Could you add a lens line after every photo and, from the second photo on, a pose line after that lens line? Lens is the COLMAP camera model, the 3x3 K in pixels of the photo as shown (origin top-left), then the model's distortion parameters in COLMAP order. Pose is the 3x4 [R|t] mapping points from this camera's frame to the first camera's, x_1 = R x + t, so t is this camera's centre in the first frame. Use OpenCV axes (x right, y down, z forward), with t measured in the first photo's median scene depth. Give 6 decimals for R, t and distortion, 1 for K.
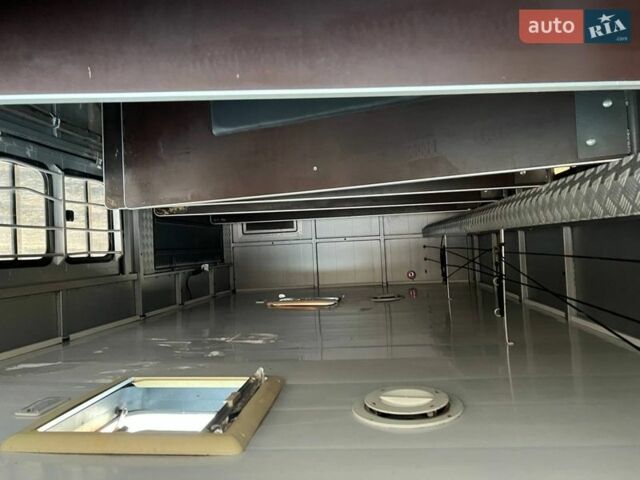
lens RADIAL K [[456.6, 0, 320.0], [0, 456.6, 240.0], [0, 0, 1]] dist [0.003023, -0.000058]
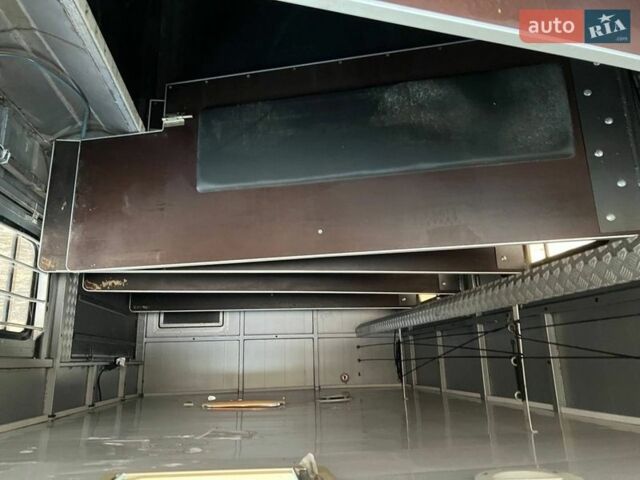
lens RADIAL K [[466.4, 0, 320.0], [0, 466.4, 240.0], [0, 0, 1]] dist [0.006093, -0.000105]
pose [[0.973530, 0.077183, 0.215133, -0.130815], [-0.024922, 0.971491, -0.235763, 0.048775], [-0.227197, 0.224161, 0.947699, 0.072525]]
